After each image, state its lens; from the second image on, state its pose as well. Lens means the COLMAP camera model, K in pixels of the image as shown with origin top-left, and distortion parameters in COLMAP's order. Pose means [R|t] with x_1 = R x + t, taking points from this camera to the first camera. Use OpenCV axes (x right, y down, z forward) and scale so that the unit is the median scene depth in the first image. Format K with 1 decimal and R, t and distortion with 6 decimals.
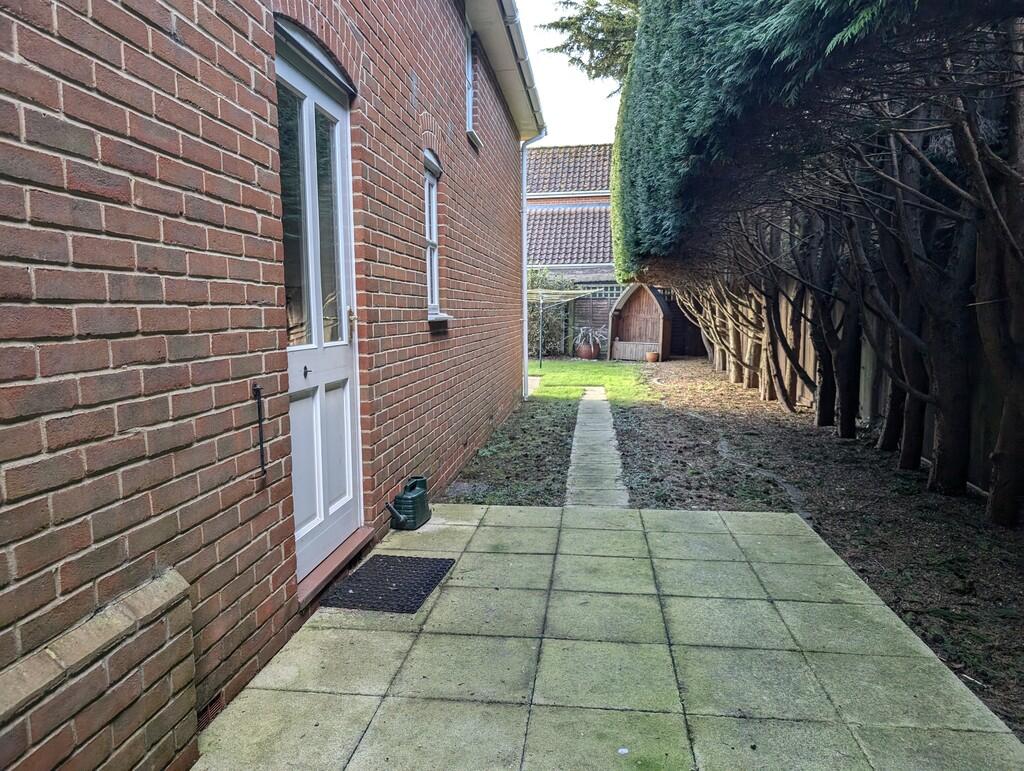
lens RADIAL K [[706.5, 0, 512.0], [0, 706.5, 385.5], [0, 0, 1]] dist [-0.000090, -0.000025]
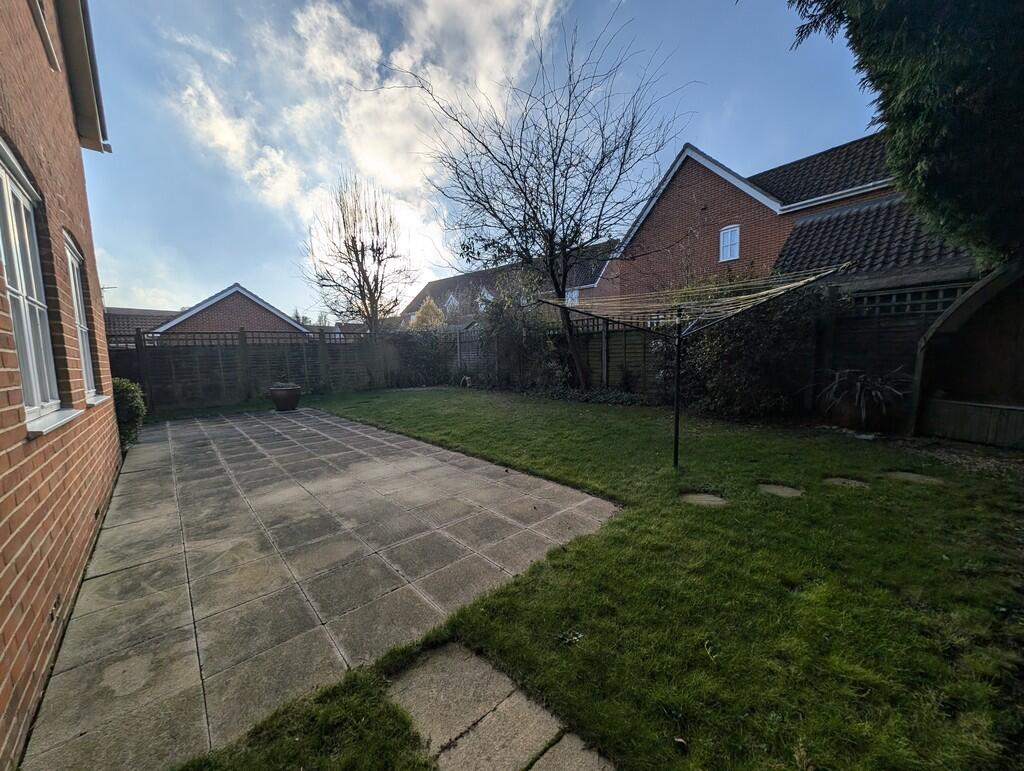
lens RADIAL K [[380.8, 0, 512.0], [0, 380.8, 385.5], [0, 0, 1]] dist [-0.000322, -0.000324]
pose [[0.751487, 0.045264, -0.658194, 0.099444], [-0.046632, 0.998793, 0.015447, -0.061914], [0.658098, 0.019085, 0.752690, 0.606879]]
